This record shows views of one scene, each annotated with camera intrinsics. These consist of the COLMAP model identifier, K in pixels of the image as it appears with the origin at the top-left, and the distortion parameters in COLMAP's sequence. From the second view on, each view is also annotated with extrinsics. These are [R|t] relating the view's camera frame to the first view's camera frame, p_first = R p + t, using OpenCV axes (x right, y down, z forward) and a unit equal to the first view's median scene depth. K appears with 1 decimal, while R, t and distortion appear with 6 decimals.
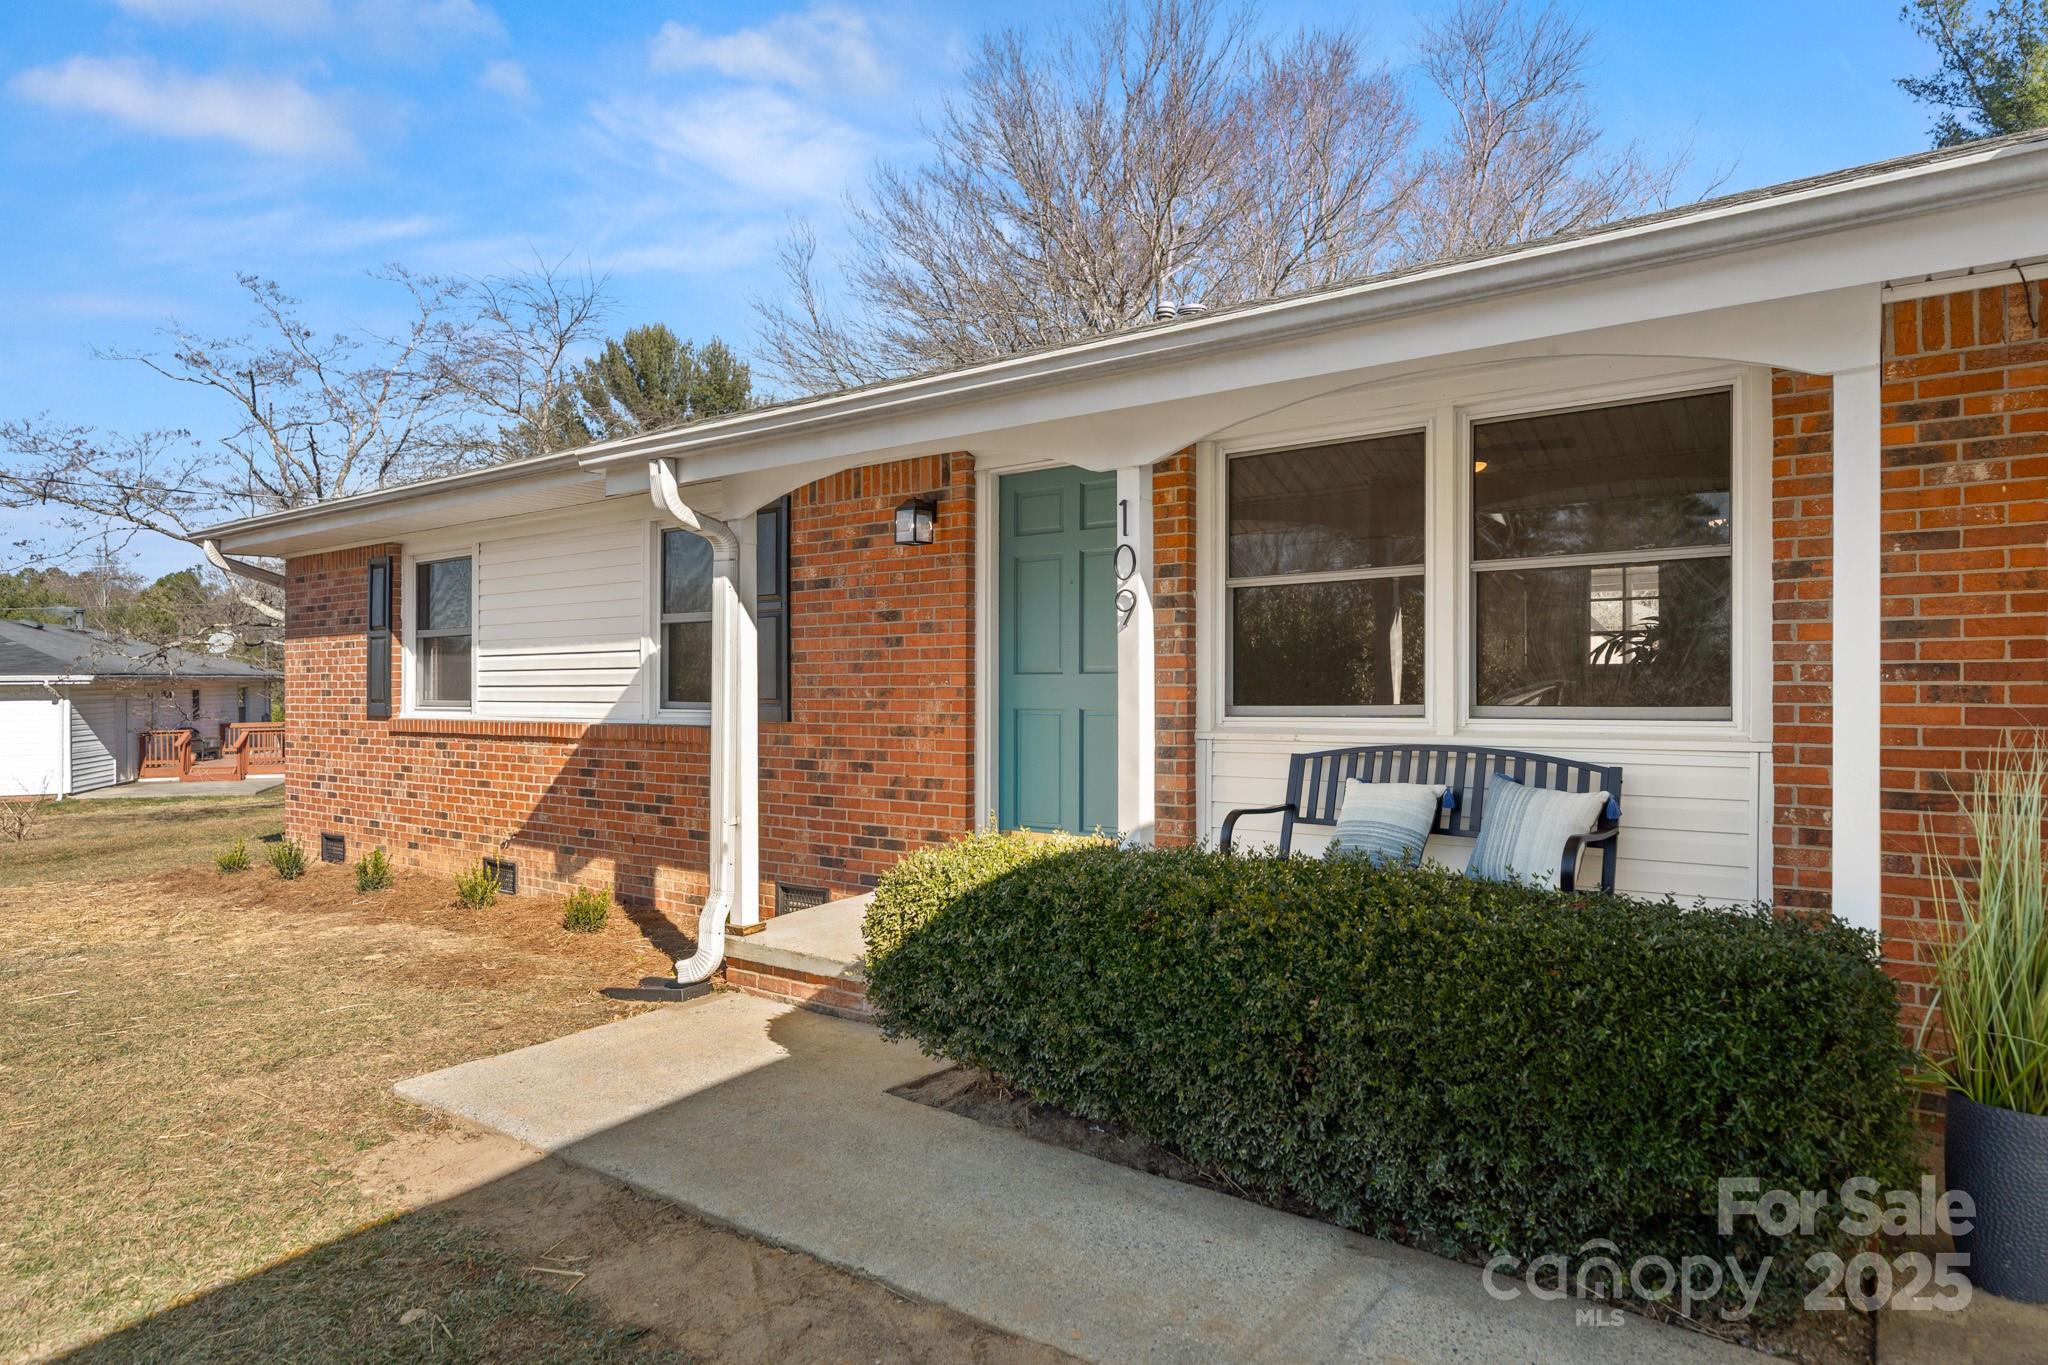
lens RADIAL K [[1192.7, 0, 1023.5], [0, 1192.7, 687.4], [0, 0, 1]] dist [-0.002505, 0.000268]
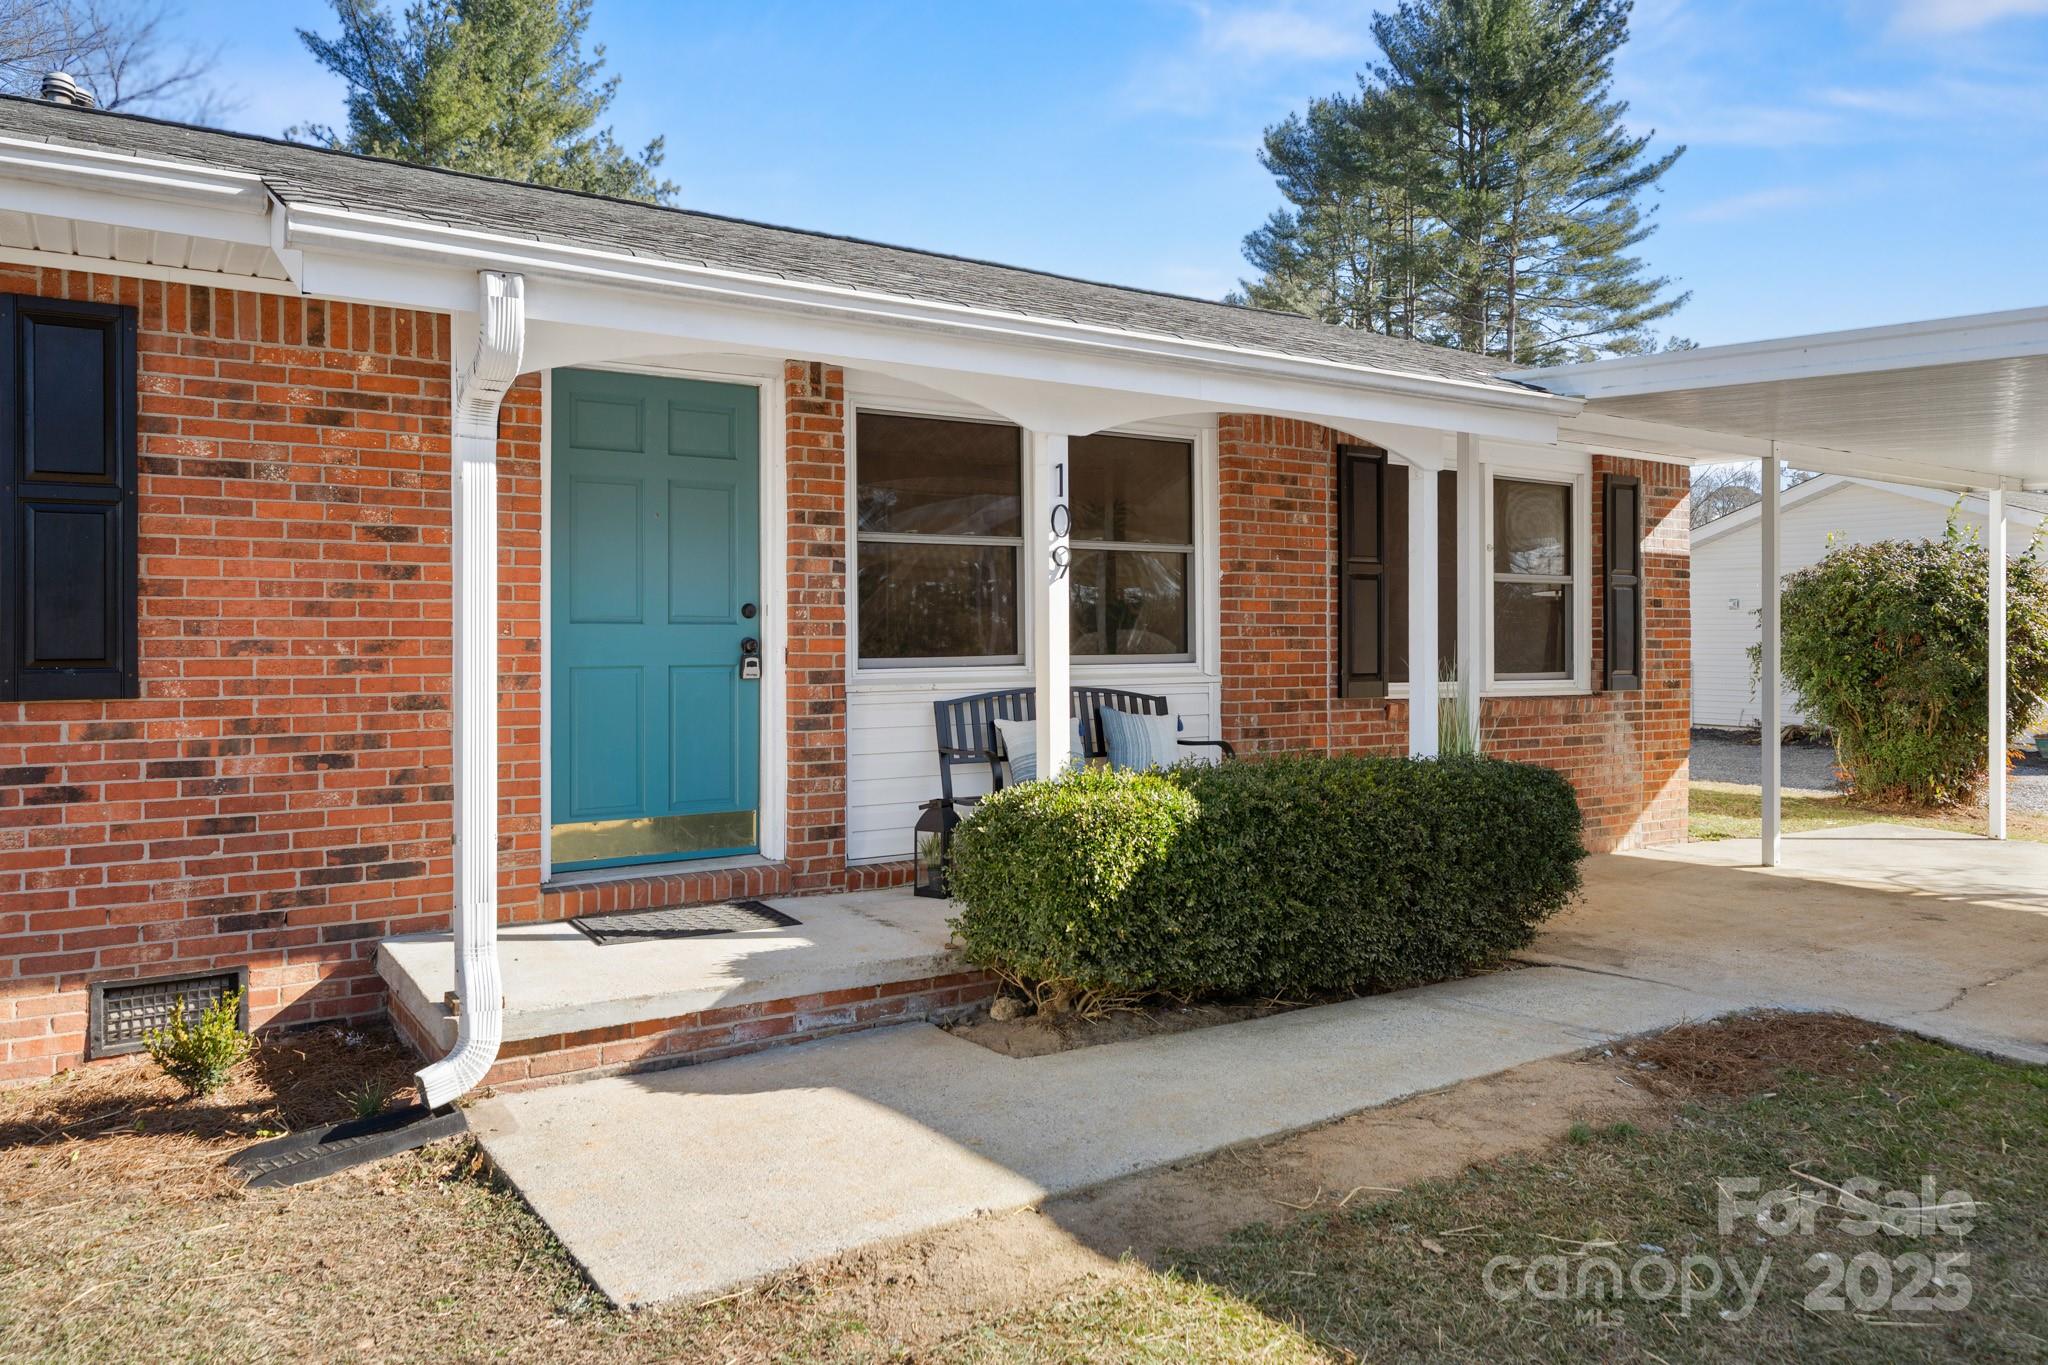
lens RADIAL K [[1392.2, 0, 1020.5], [0, 1392.2, 661.3], [0, 0, 1]] dist [0.004483, 0.000557]
pose [[0.345607, -0.003997, 0.938371, -0.750252], [0.007651, 0.999970, 0.001441, 0.014638], [-0.938348, 0.006681, 0.345627, 0.399515]]
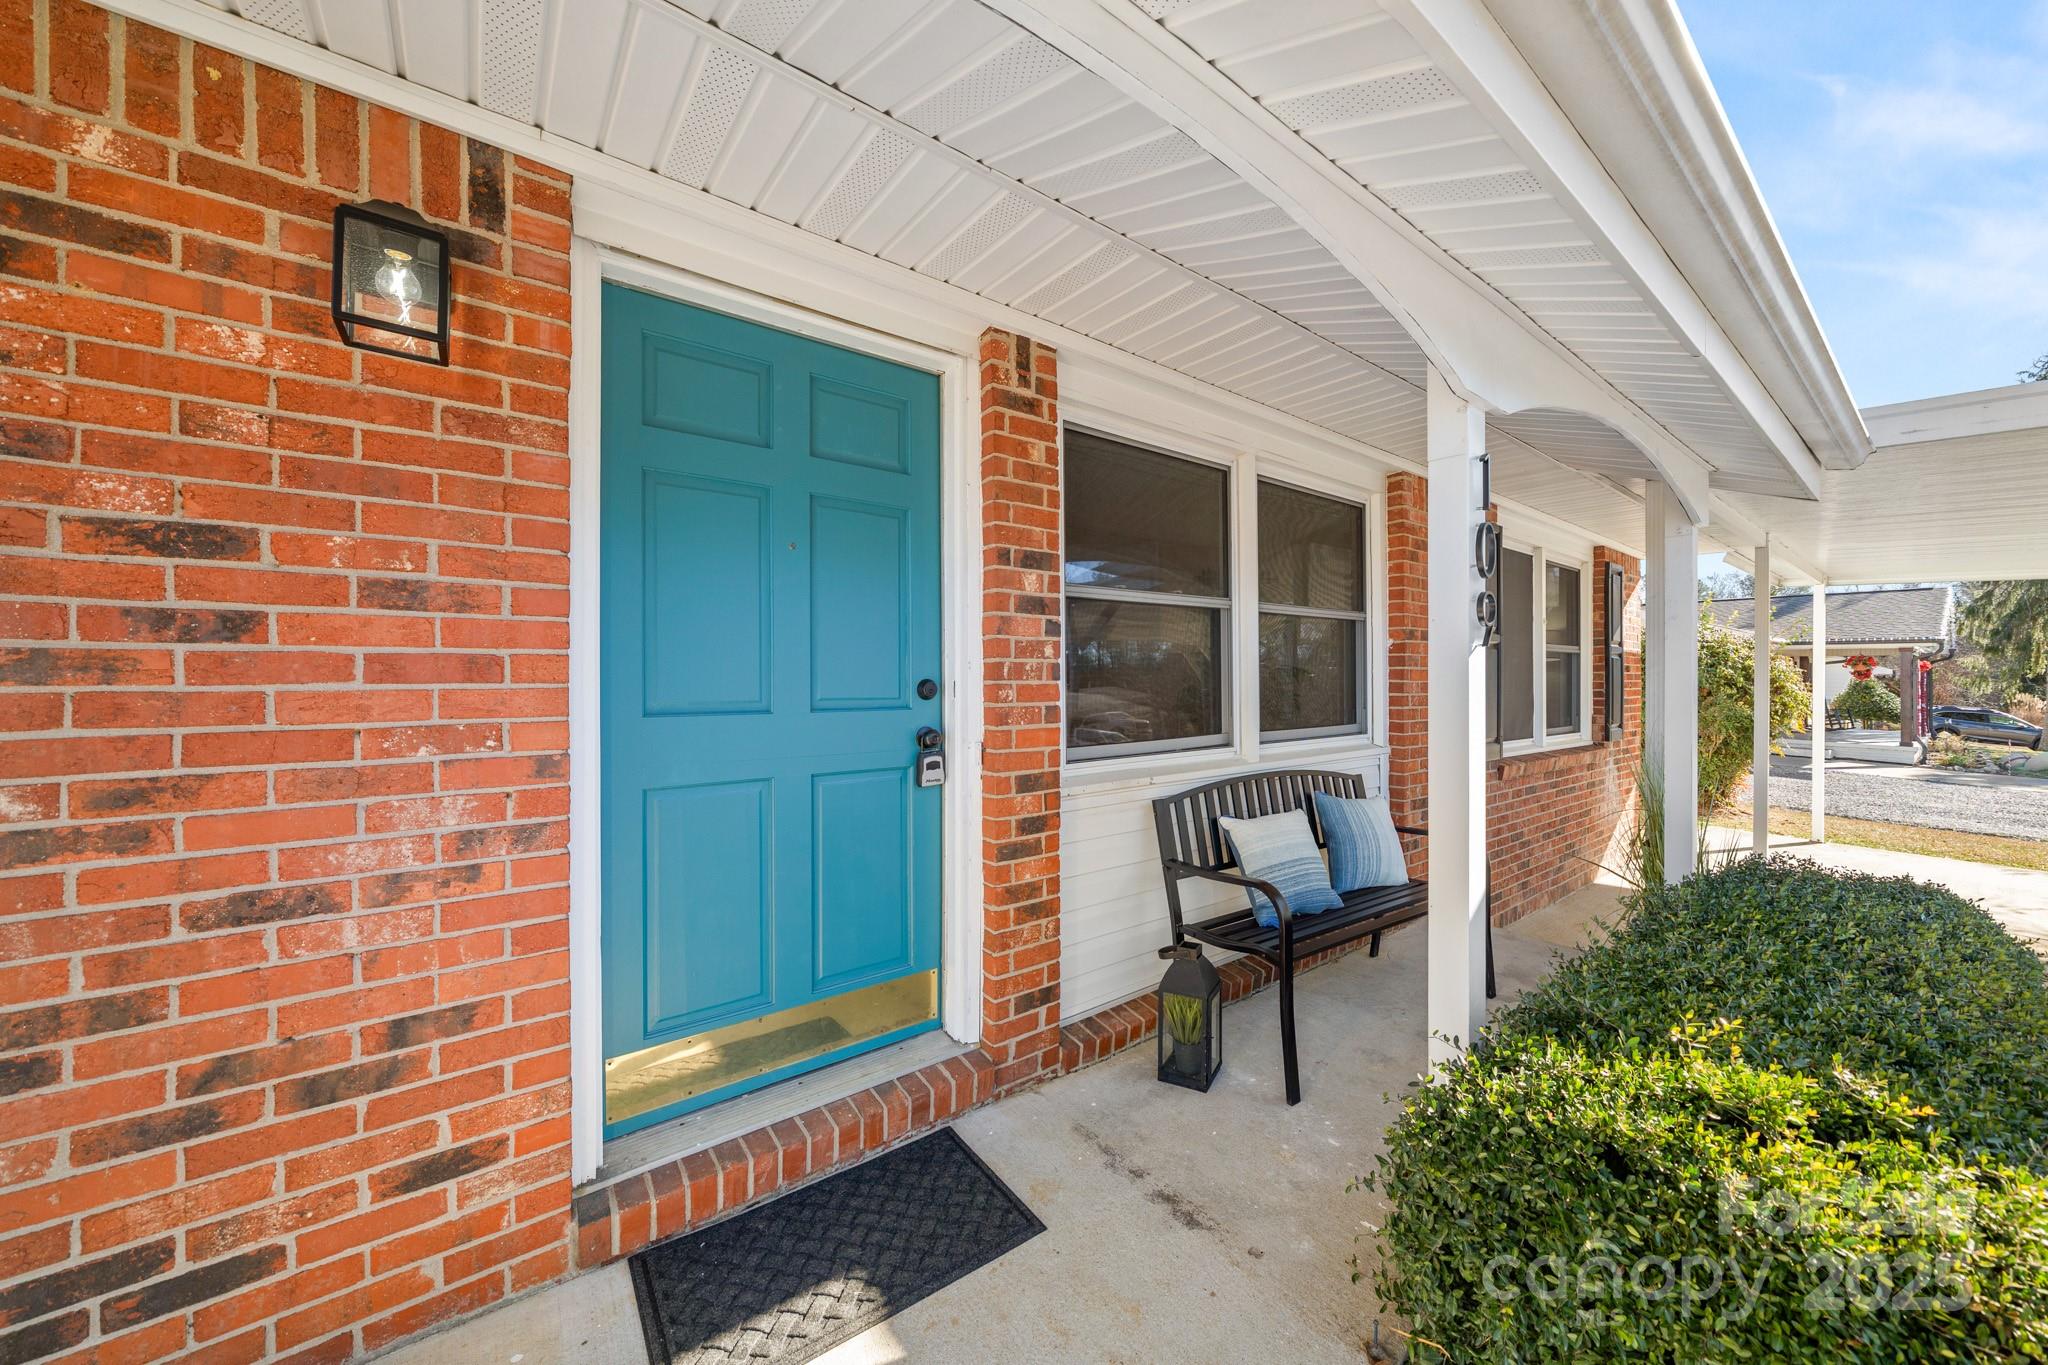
lens RADIAL K [[719.4, 0, 1060.0], [0, 719.4, 689.8], [0, 0, 1]] dist [-0.004950, 0.000206]
pose [[0.259815, -0.003584, 0.965652, -0.234917], [0.009627, 0.999953, 0.001121, -0.020079], [-0.965611, 0.009005, 0.259837, 0.753718]]
